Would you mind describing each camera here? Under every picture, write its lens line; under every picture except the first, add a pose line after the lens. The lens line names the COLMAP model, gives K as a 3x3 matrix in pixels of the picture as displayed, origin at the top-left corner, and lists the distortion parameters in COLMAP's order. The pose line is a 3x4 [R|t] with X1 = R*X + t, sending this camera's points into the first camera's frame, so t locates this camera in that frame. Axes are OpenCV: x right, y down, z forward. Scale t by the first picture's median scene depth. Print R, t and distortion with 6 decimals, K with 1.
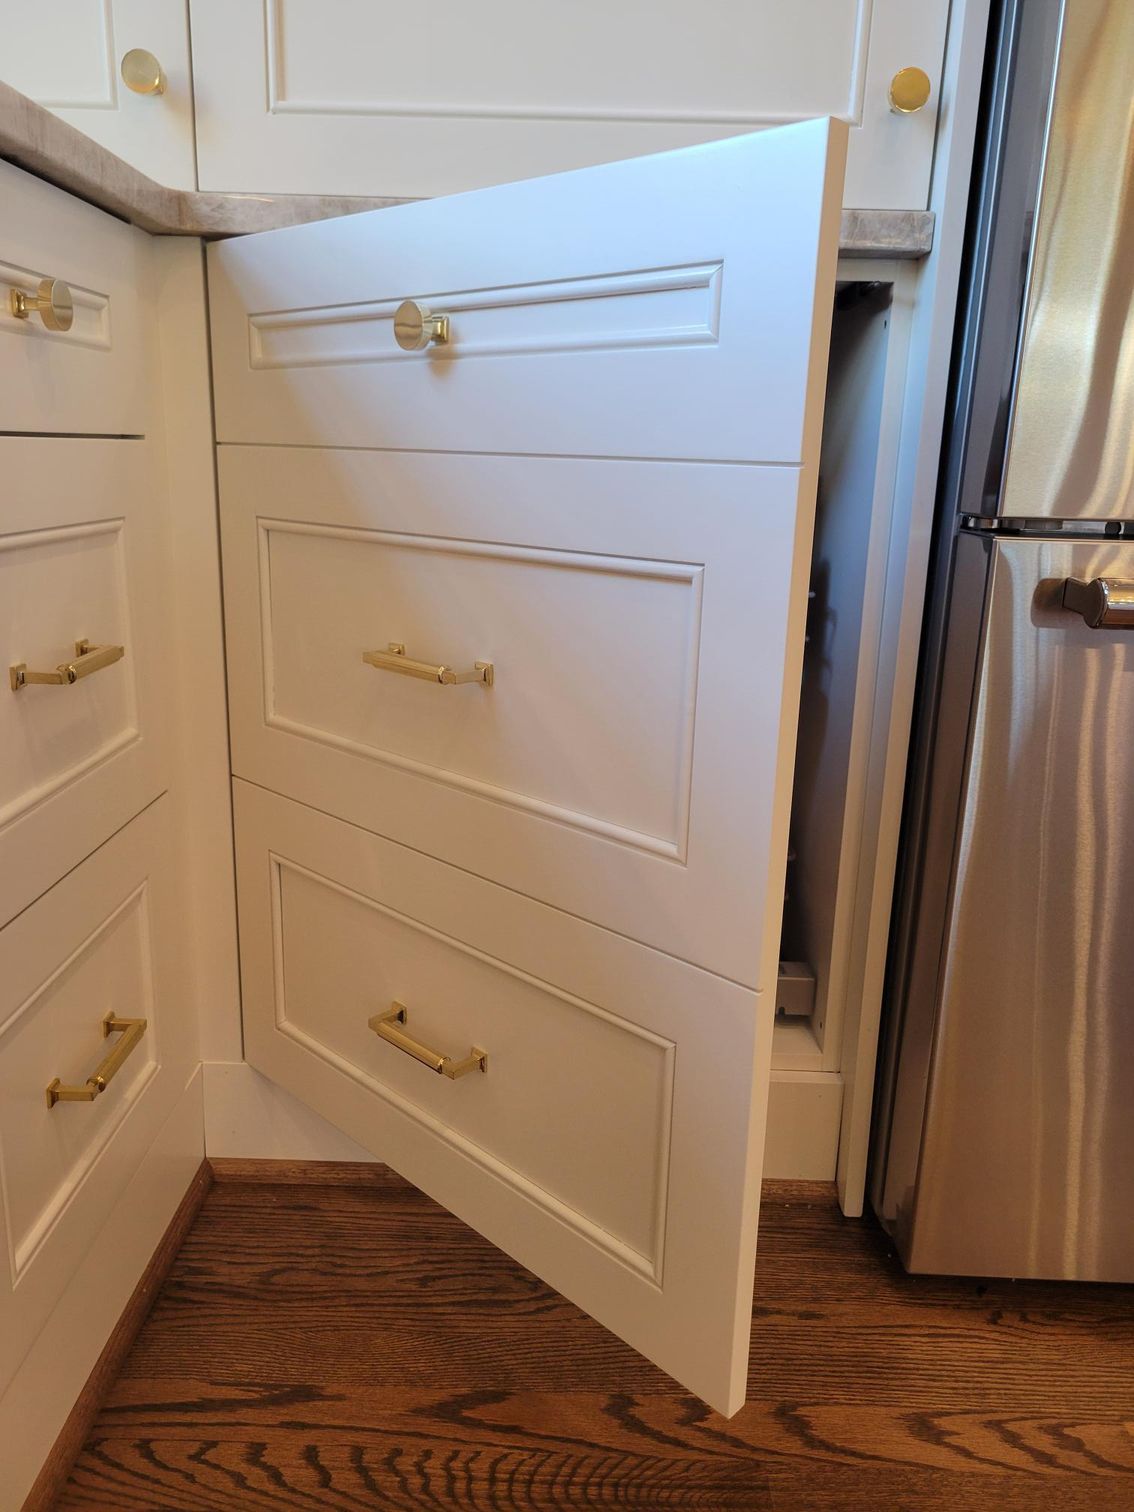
lens RADIAL K [[1123.6, 0, 573.4], [0, 1123.6, 750.9], [0, 0, 1]] dist [0.041669, -0.032923]
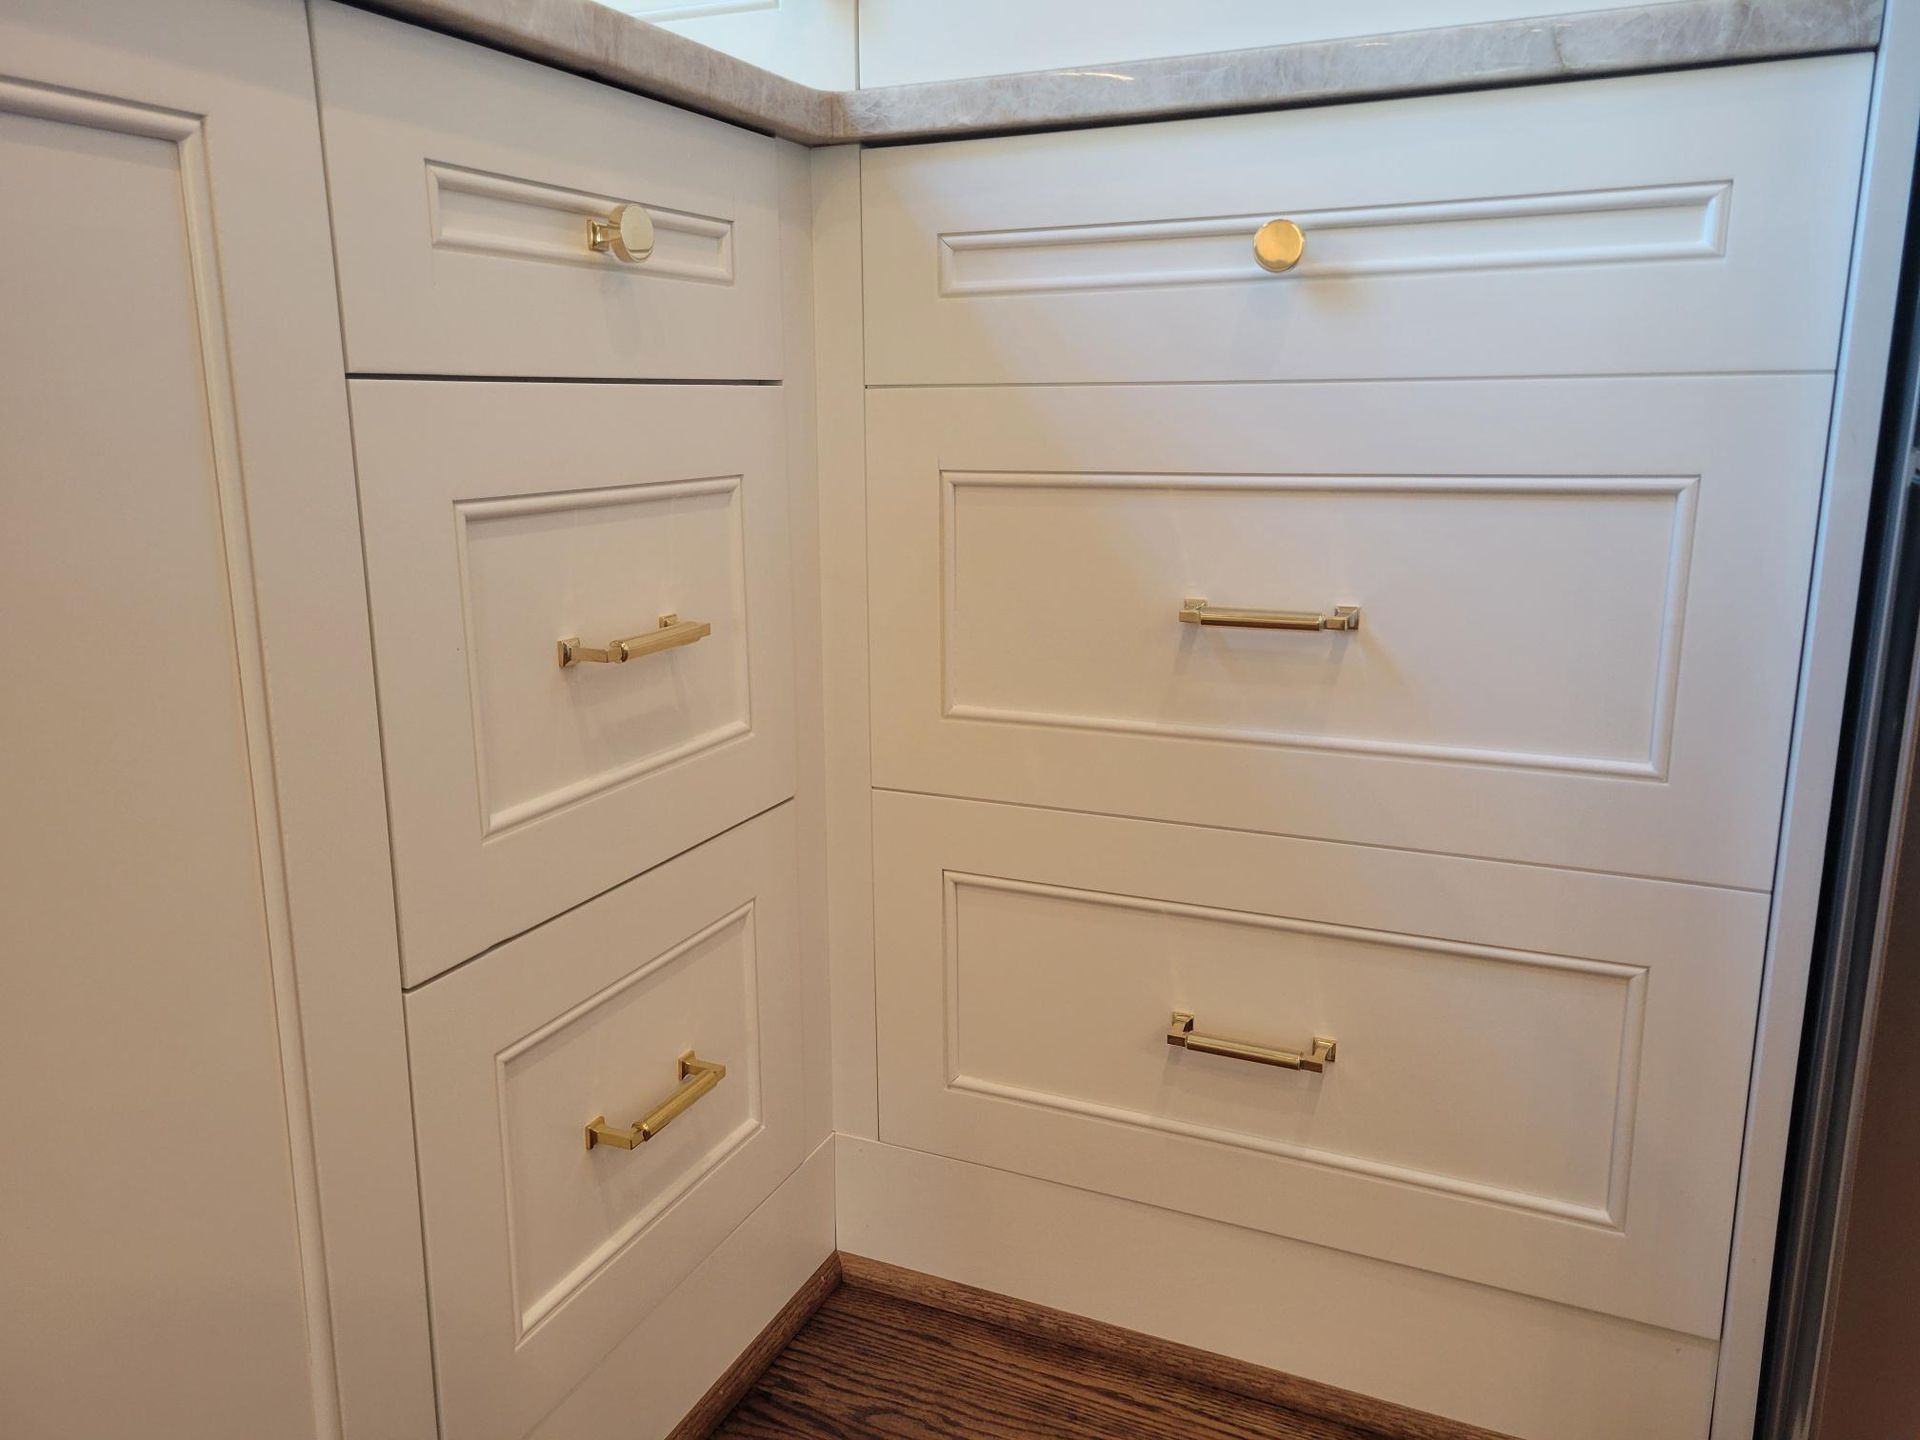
lens RADIAL K [[1426.7, 0, 957.9], [0, 1426.7, 726.4], [0, 0, 1]] dist [0.041669, -0.032923]
pose [[0.917415, 0.056902, -0.393842, 0.182891], [-0.072115, 0.997109, -0.023924, -0.002241], [0.391342, 0.050350, 0.918867, 0.073159]]
